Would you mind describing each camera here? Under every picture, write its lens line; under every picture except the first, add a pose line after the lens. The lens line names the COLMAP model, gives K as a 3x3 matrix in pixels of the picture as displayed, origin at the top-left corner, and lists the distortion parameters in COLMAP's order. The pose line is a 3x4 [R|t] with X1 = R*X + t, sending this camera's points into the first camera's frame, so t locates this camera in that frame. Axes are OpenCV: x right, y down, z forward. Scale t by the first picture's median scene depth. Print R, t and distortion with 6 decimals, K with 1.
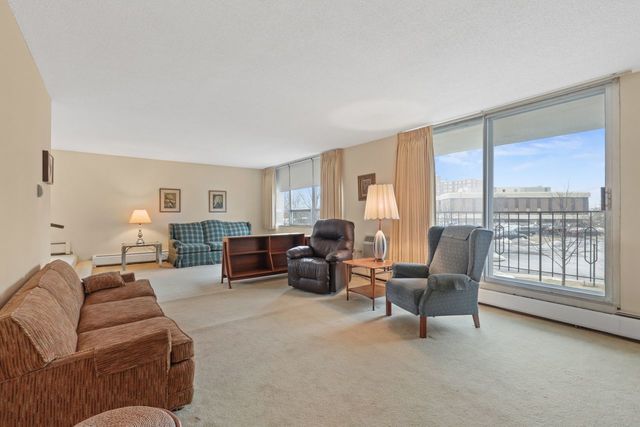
lens RADIAL K [[293.4, 0, 320.0], [0, 293.4, 213.5], [0, 0, 1]] dist [-0.001452, -0.000135]
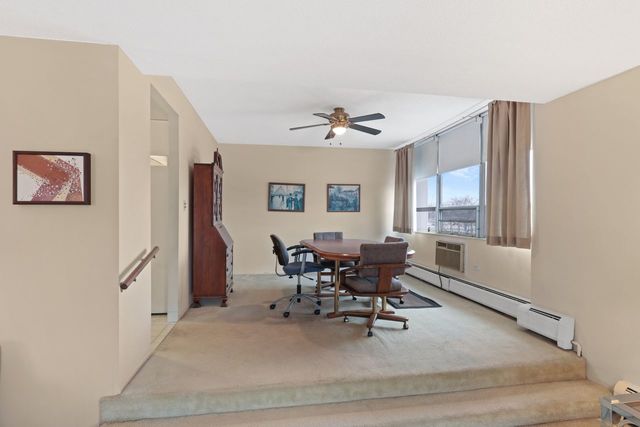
lens RADIAL K [[317.2, 0, 320.3], [0, 317.2, 217.8], [0, 0, 1]] dist [0.000737, 0.000147]
pose [[-0.453541, 0.002904, -0.891231, -0.267016], [-0.003719, 0.999980, 0.005150, -0.035764], [0.891228, 0.005650, -0.453521, 0.757256]]
